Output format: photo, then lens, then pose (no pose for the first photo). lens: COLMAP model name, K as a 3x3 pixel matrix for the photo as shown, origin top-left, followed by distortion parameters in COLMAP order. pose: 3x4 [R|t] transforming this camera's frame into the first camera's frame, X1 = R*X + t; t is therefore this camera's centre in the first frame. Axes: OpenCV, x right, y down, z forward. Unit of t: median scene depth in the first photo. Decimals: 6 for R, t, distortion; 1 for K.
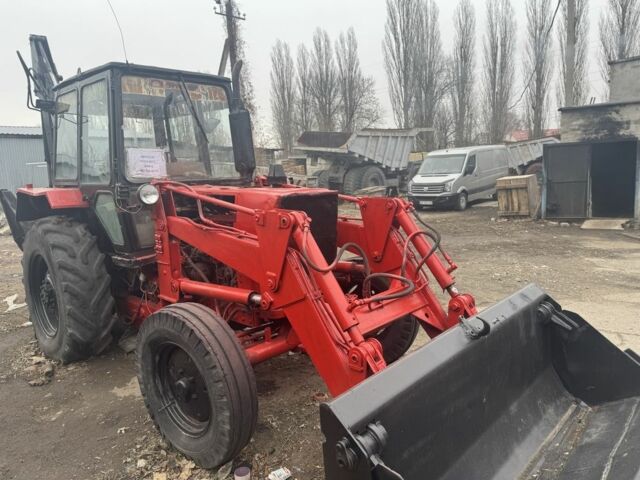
lens RADIAL K [[460.3, 0, 323.3], [0, 460.3, 239.8], [0, 0, 1]] dist [0.049695, -0.075500]
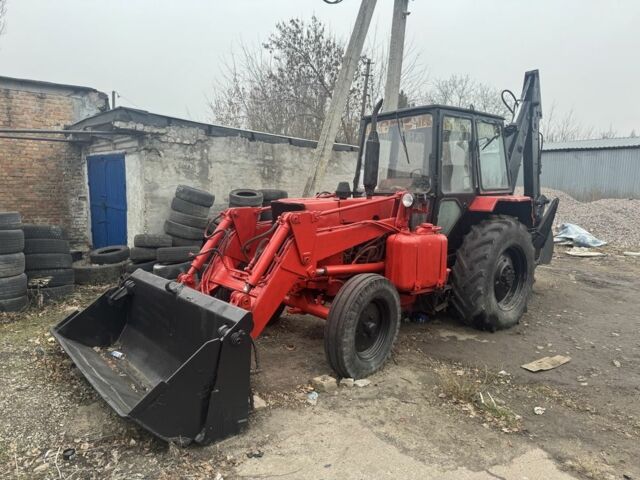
lens RADIAL K [[462.0, 0, 320.0], [0, 462.0, 240.0], [0, 0, 1]] dist [0.093217, -0.176940]
pose [[-0.129229, 0.148149, -0.980485, 0.888530], [-0.154445, 0.973703, 0.167480, -0.155188], [0.979513, 0.173075, -0.102950, 0.799960]]
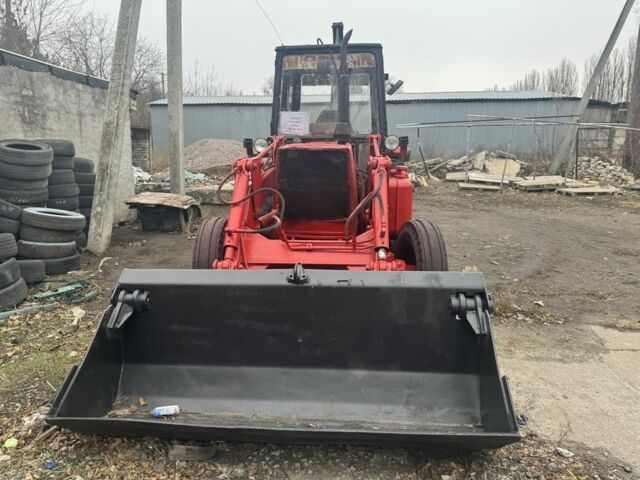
lens RADIAL K [[460.3, 0, 323.3], [0, 460.3, 239.8], [0, 0, 1]] dist [0.049695, -0.075500]
pose [[0.623309, 0.192441, -0.757927, 0.573800], [-0.132340, 0.981224, 0.140302, -0.023397], [0.770696, 0.012852, 0.637073, 0.173592]]
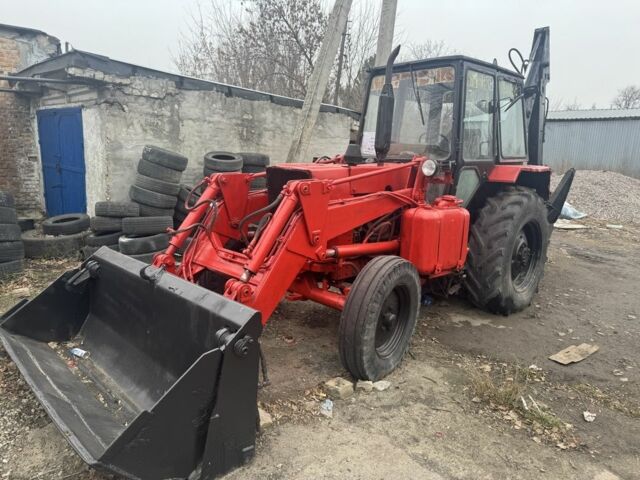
lens RADIAL K [[460.3, 0, 323.3], [0, 460.3, 239.8], [0, 0, 1]] dist [0.049695, -0.075500]
pose [[-0.050447, 0.217739, -0.974702, 0.742032], [-0.180027, 0.957976, 0.223320, -0.129810], [0.982367, 0.186738, -0.009128, 0.714211]]
